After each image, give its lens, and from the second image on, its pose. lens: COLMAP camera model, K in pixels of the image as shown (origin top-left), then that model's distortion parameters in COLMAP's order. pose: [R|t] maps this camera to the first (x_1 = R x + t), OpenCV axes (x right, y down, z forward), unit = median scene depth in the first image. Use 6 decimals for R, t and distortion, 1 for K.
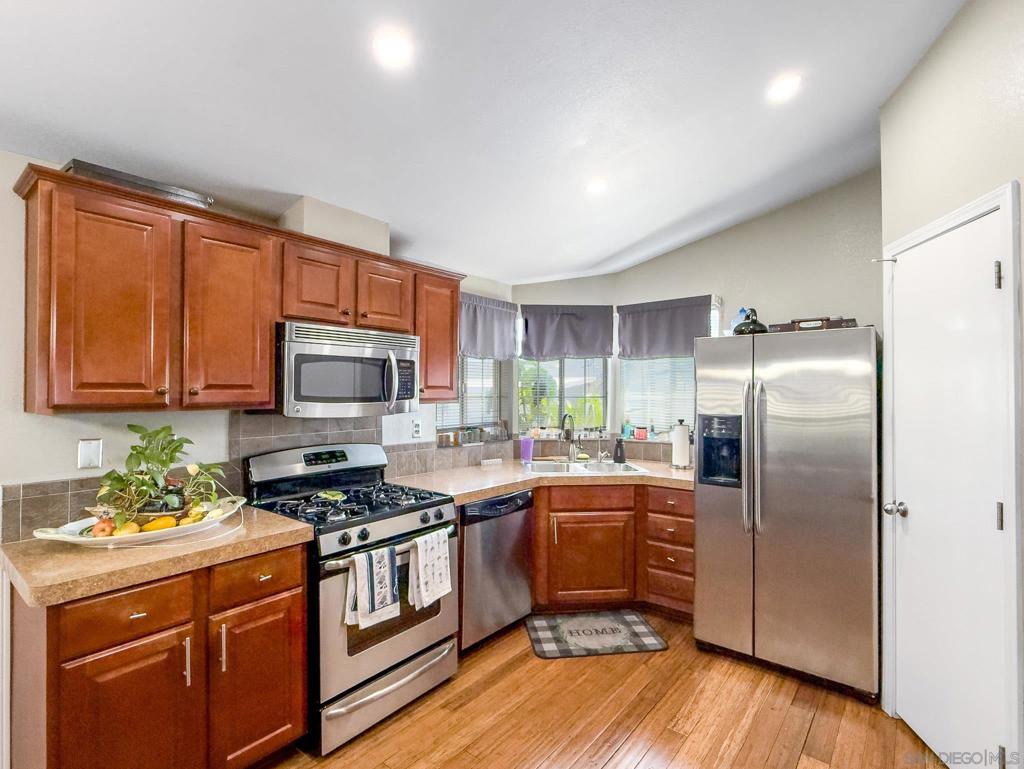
lens RADIAL K [[501.6, 0, 507.0], [0, 501.6, 386.9], [0, 0, 1]] dist [-0.000058, -0.000131]
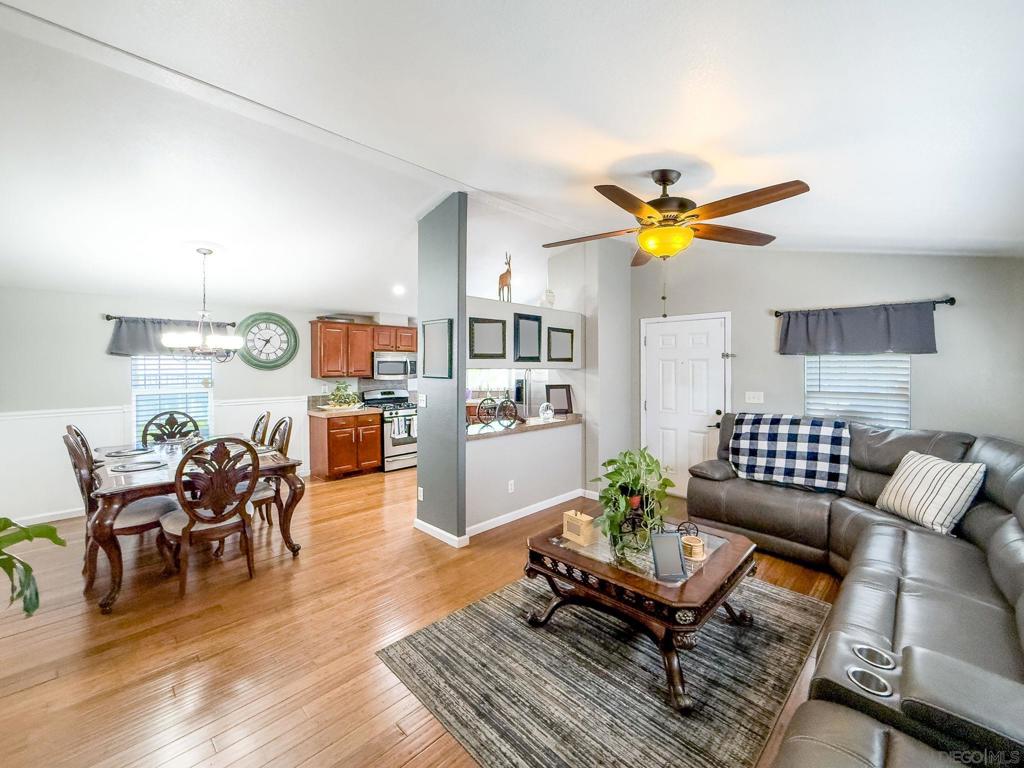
lens RADIAL K [[420.4, 0, 508.8], [0, 420.4, 369.0], [0, 0, 1]] dist [-0.000218, 0.000012]
pose [[0.994974, -0.002572, -0.100103, 0.683794], [0.004053, 0.999885, 0.014590, -0.044805], [0.100054, -0.014922, 0.994870, -1.593913]]
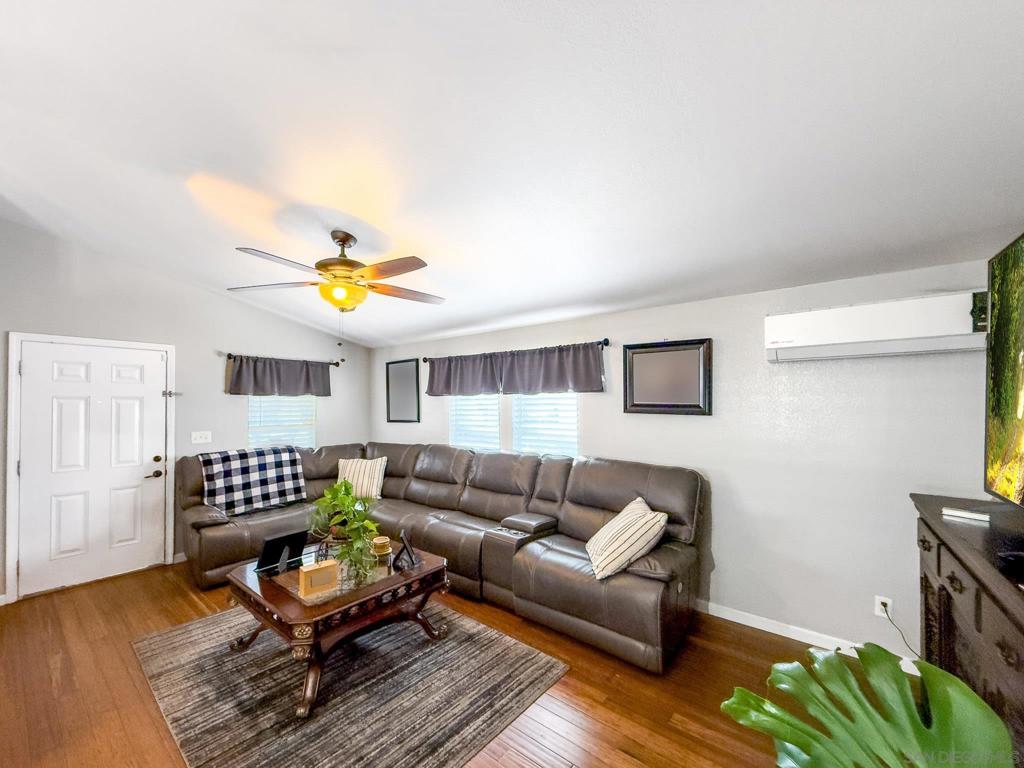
lens RADIAL K [[417.8, 0, 505.0], [0, 417.8, 396.8], [0, 0, 1]] dist [0.000630, 0.000050]
pose [[0.006624, 0.011504, 0.999912, -0.200634], [-0.001055, 0.999933, -0.011497, -0.044438], [-0.999978, -0.000978, 0.006636, -0.993365]]
